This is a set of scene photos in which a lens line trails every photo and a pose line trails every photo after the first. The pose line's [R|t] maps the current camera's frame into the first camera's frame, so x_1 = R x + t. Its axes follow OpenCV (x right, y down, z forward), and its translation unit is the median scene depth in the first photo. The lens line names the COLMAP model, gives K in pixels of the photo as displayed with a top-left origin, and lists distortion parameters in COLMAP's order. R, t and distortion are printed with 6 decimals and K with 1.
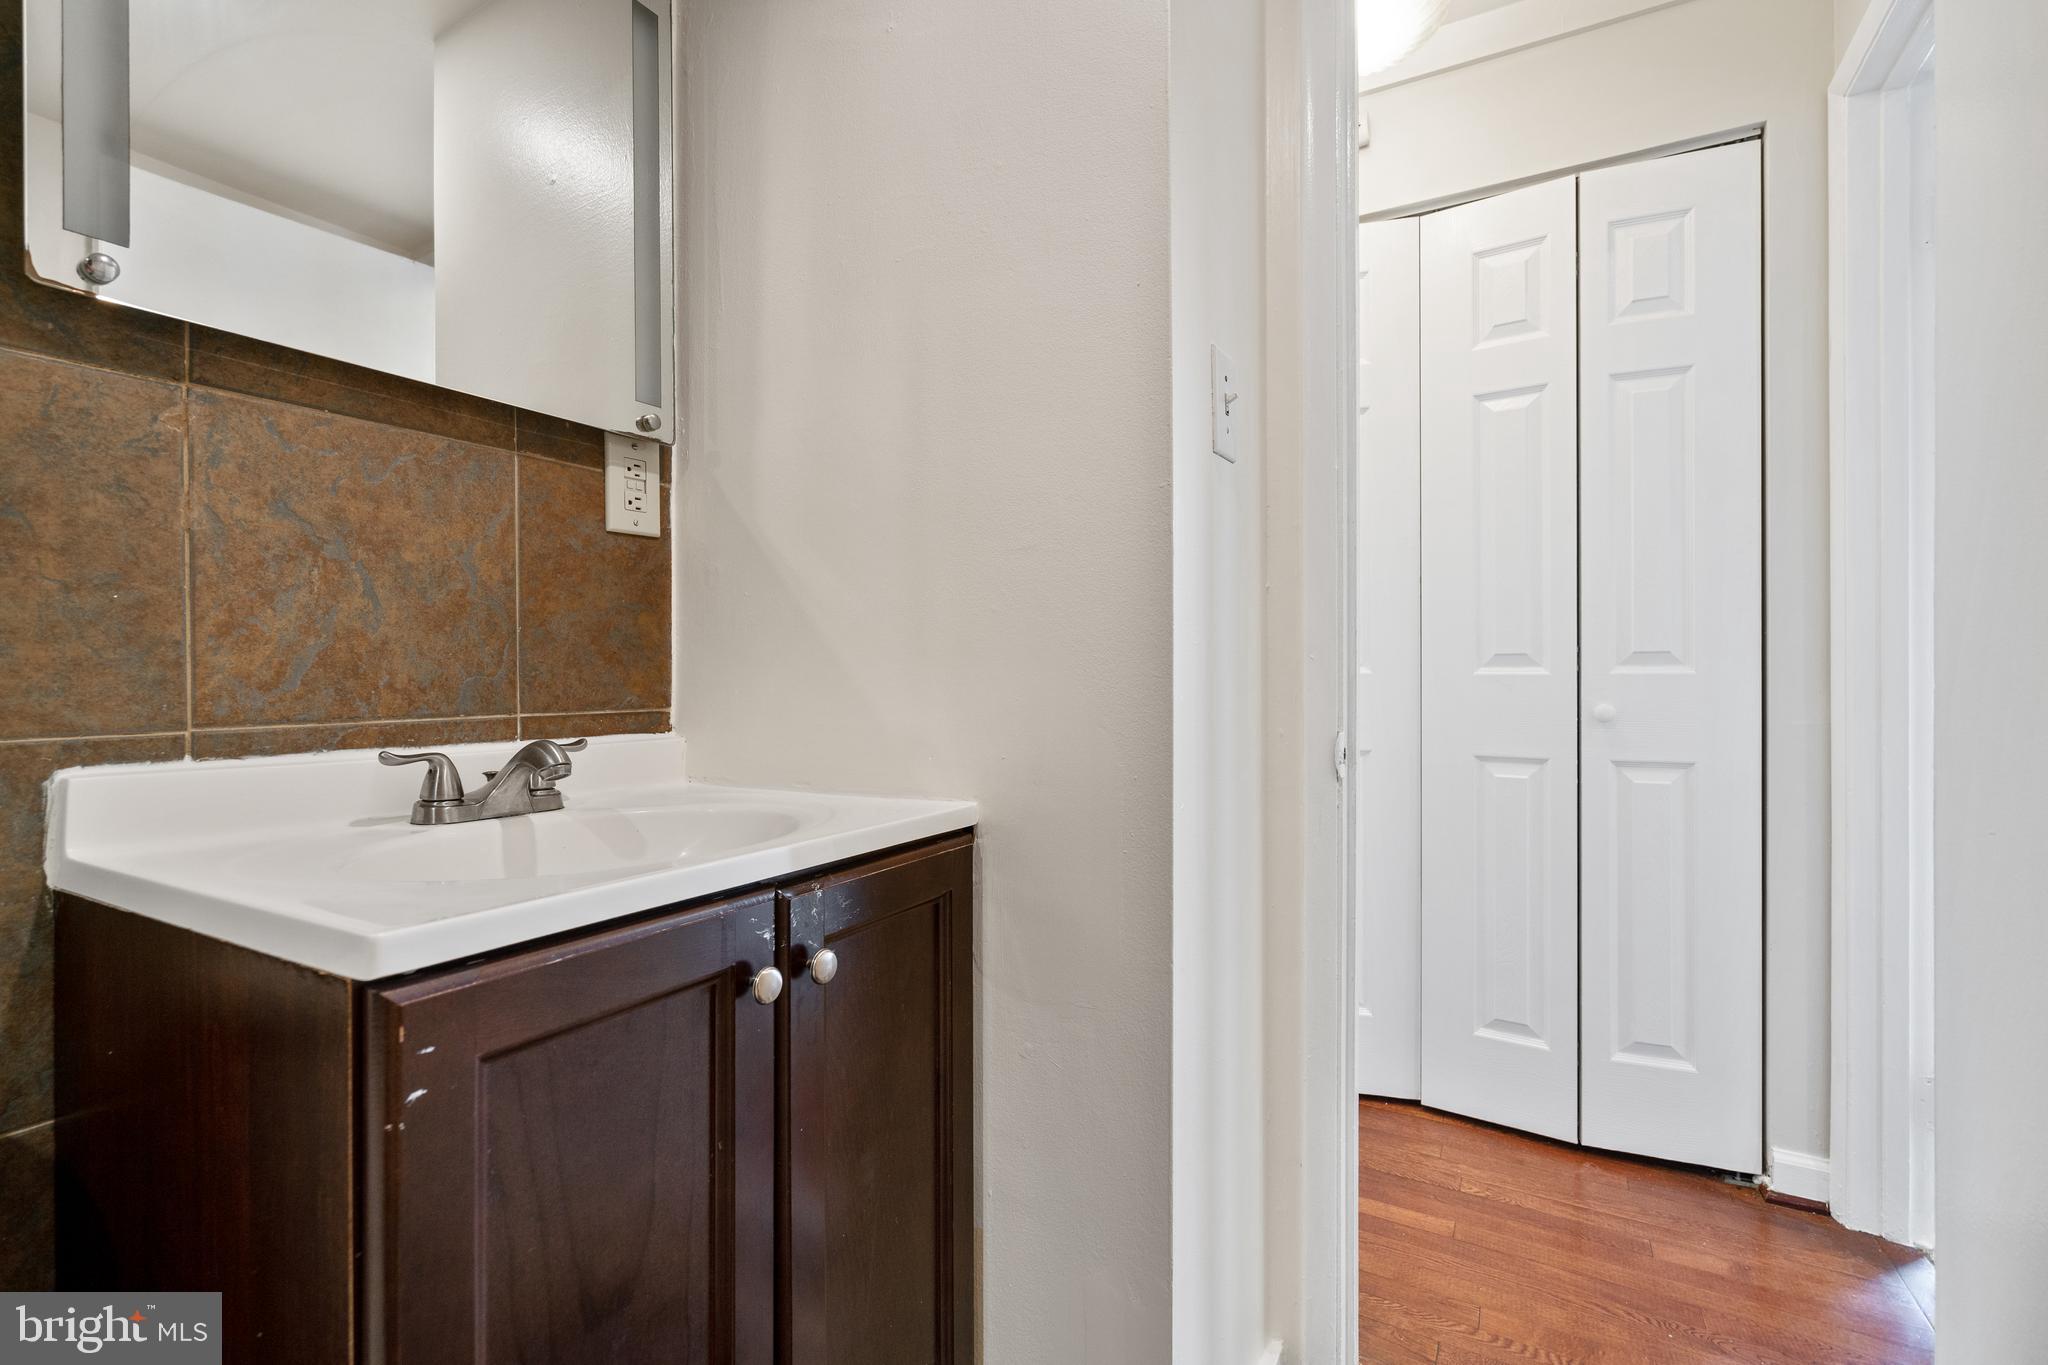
lens RADIAL K [[924.3, 0, 1005.3], [0, 924.3, 681.1], [0, 0, 1]] dist [-0.002175, 0.000281]
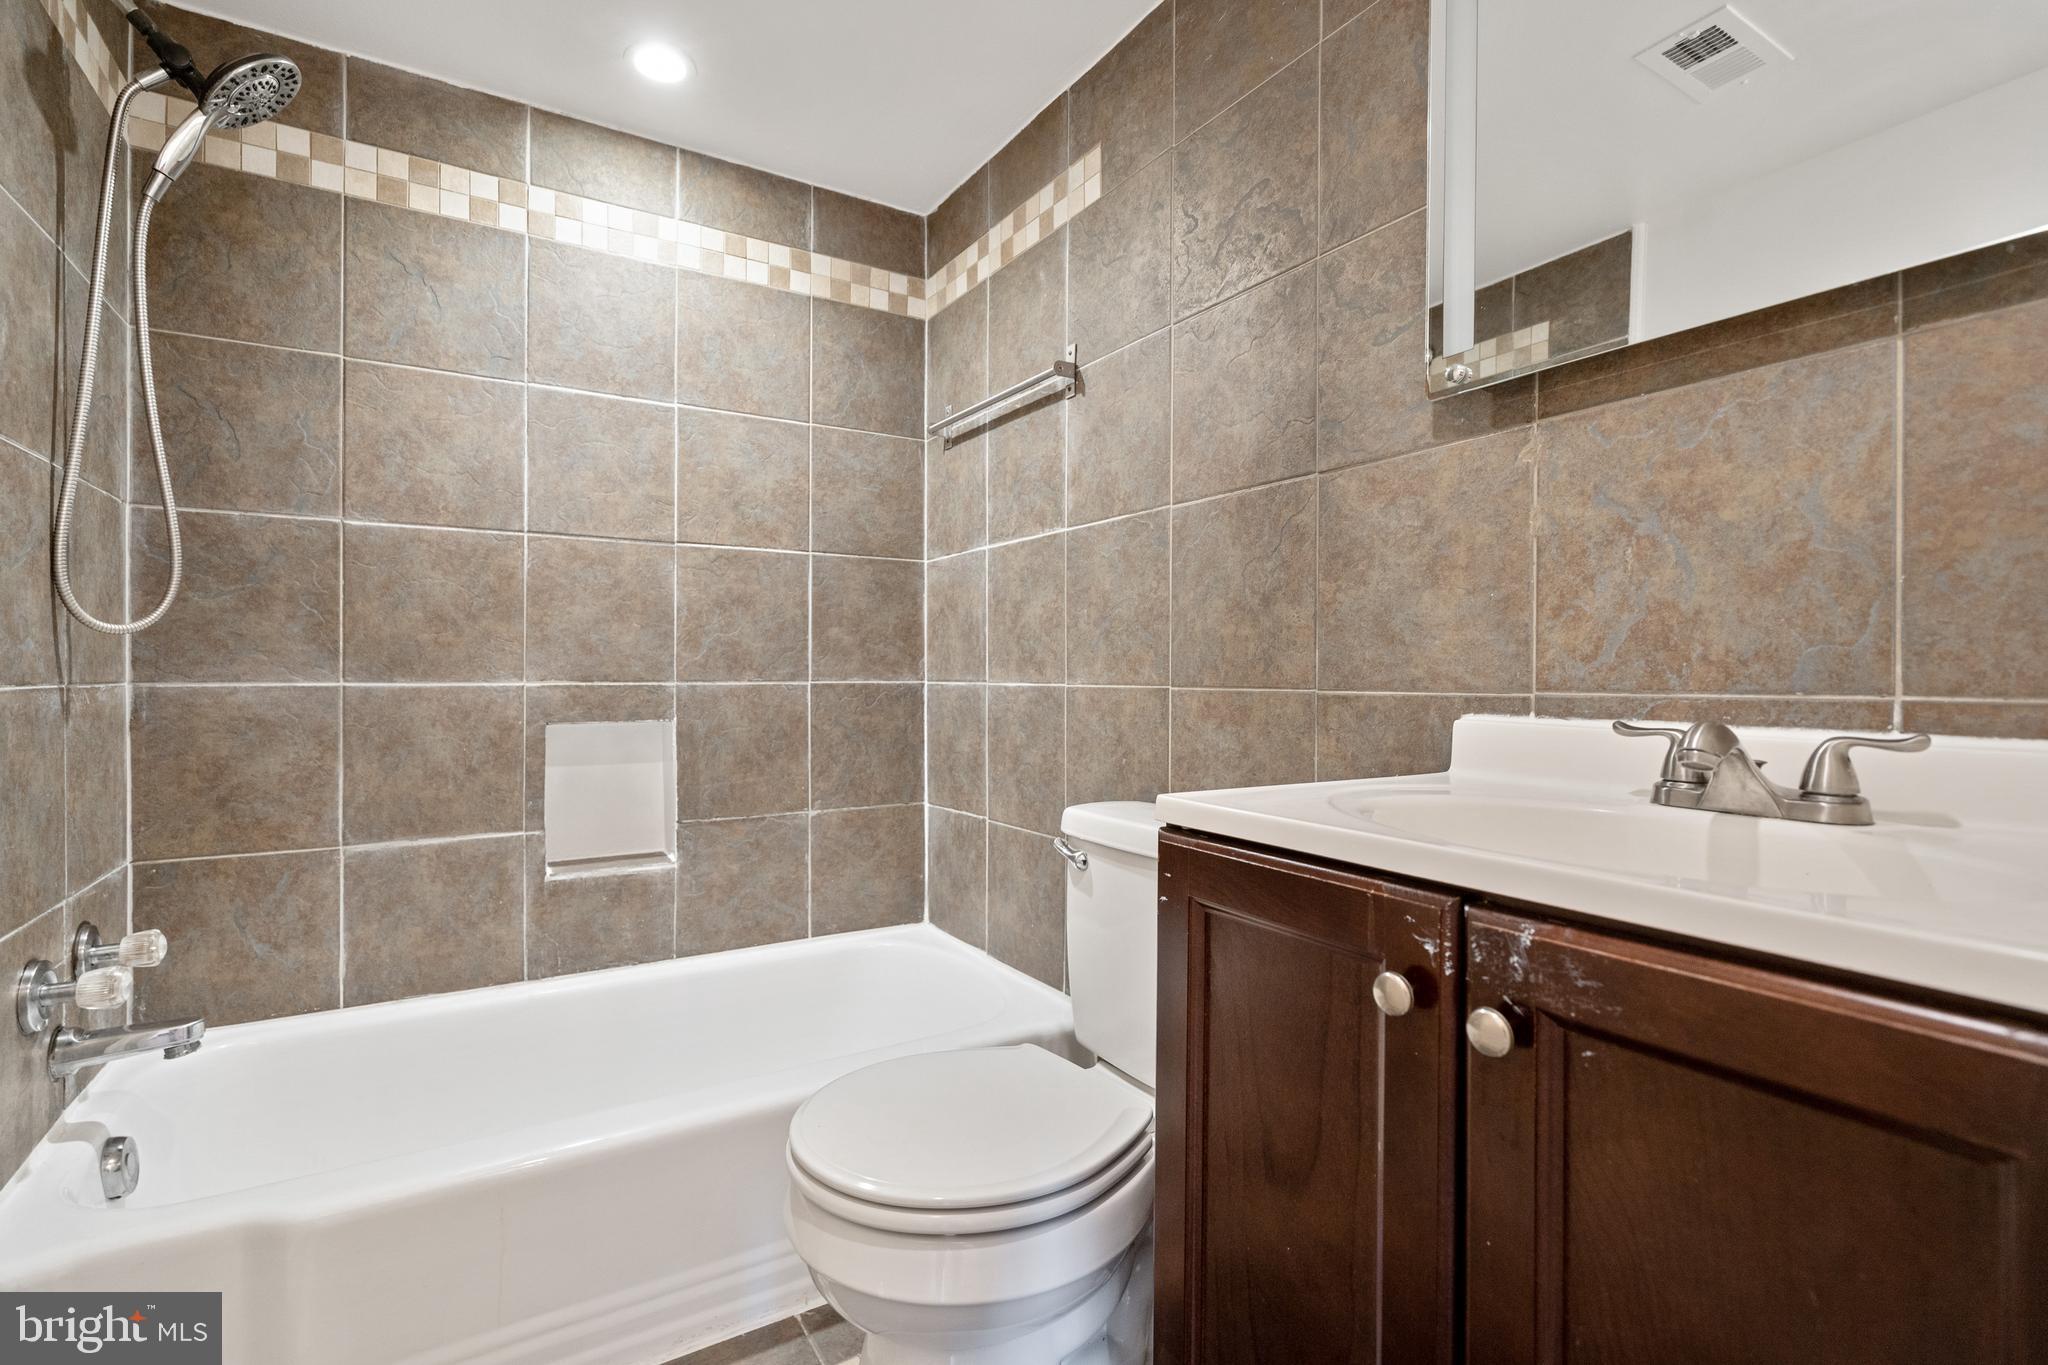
lens RADIAL K [[924.3, 0, 1005.3], [0, 924.3, 681.1], [0, 0, 1]] dist [-0.002175, 0.000281]
pose [[-0.484323, 0.005805, -0.874870, 0.504857], [-0.007620, 0.999912, 0.010853, 0.024329], [0.874856, 0.011923, -0.484236, 0.841587]]
